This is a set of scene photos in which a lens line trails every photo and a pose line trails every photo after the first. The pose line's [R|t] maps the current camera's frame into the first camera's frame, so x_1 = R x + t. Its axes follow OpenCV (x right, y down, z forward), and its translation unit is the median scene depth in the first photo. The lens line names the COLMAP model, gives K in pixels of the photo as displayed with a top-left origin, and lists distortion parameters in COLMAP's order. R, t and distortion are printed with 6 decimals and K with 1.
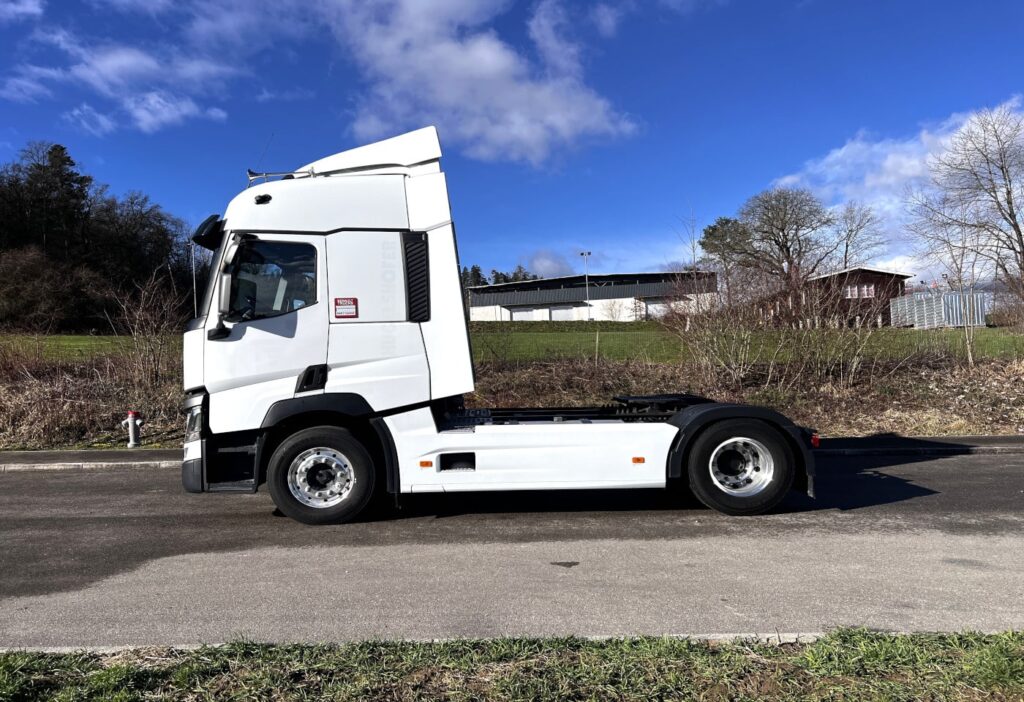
lens RADIAL K [[764.6, 0, 460.3], [0, 764.6, 309.0], [0, 0, 1]] dist [0.036698, -0.038637]
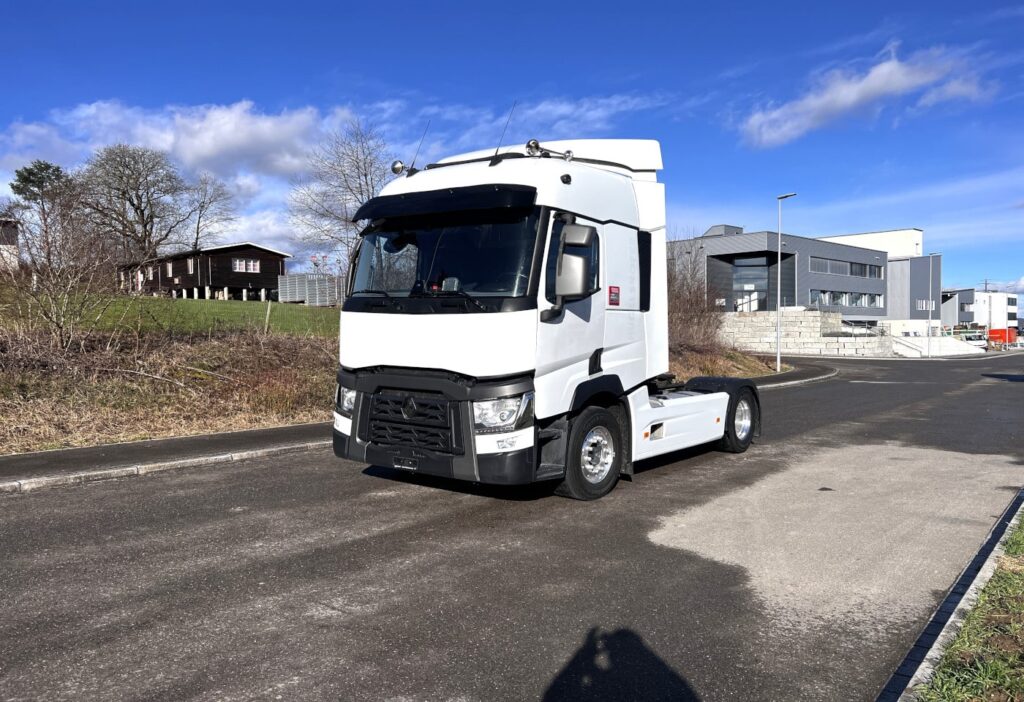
lens RADIAL K [[764.6, 0, 507.3], [0, 764.6, 345.1], [0, 0, 1]] dist [0.036698, -0.038637]
pose [[0.604679, 0.015337, 0.796321, -1.085620], [-0.088884, 0.994869, 0.048333, 0.028324], [-0.791494, -0.100007, 0.602940, 0.467260]]
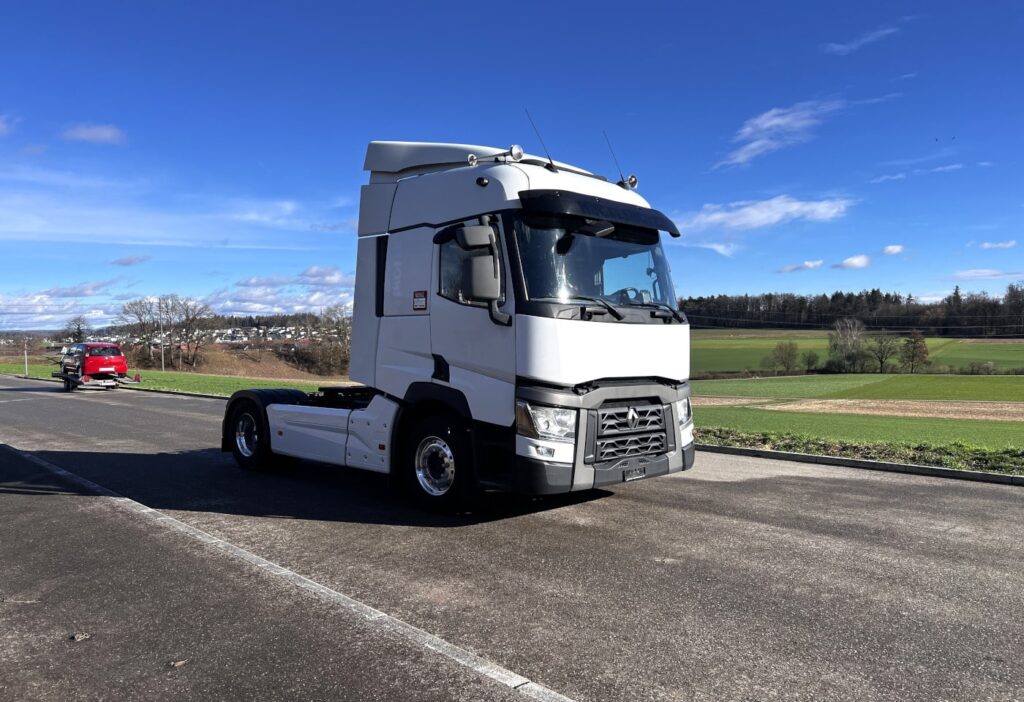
lens RADIAL K [[764.6, 0, 505.7], [0, 764.6, 357.8], [0, 0, 1]] dist [0.036698, -0.038637]
pose [[-0.679281, 0.018582, 0.733643, -0.985687], [-0.037427, 0.997501, -0.059919, 0.155672], [-0.732923, -0.068160, -0.676888, 1.938359]]
